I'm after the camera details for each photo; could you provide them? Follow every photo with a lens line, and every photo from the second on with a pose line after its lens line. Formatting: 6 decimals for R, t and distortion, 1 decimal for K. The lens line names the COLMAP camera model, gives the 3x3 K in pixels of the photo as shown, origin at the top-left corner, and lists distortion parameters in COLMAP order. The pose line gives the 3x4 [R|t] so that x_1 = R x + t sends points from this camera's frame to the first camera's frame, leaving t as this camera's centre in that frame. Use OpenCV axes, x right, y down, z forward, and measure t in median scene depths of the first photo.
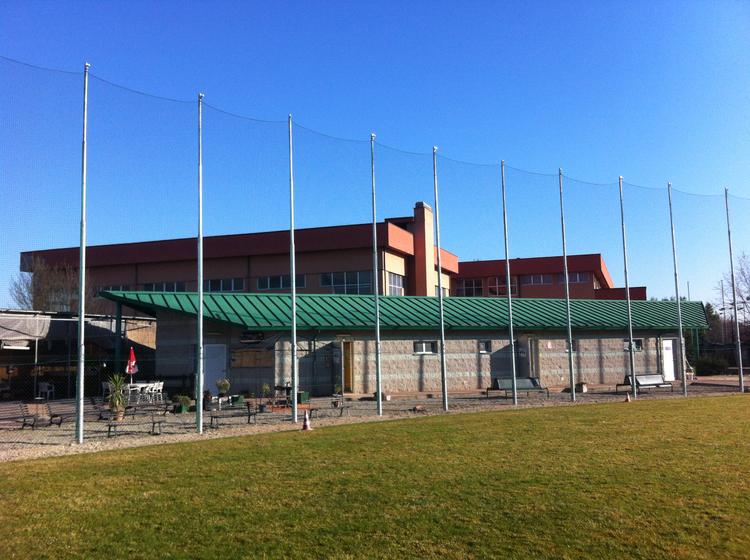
lens RADIAL K [[757.1, 0, 375.0], [0, 757.1, 280.0], [0, 0, 1]] dist [-0.004876, -0.000591]
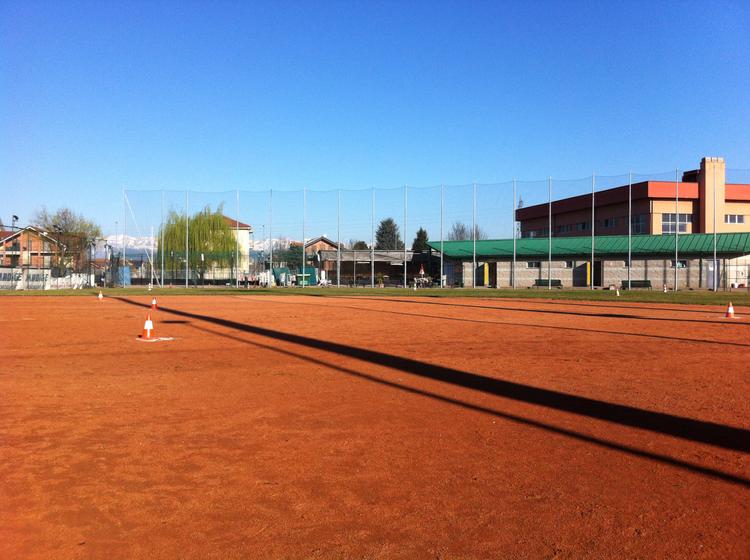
lens RADIAL K [[757.1, 0, 375.0], [0, 757.1, 280.0], [0, 0, 1]] dist [-0.004876, -0.000591]
pose [[0.530858, 0.022868, -0.847152, 1.374058], [0.080462, 0.993760, 0.077246, -0.057325], [0.843633, -0.109170, 0.525705, -0.413484]]
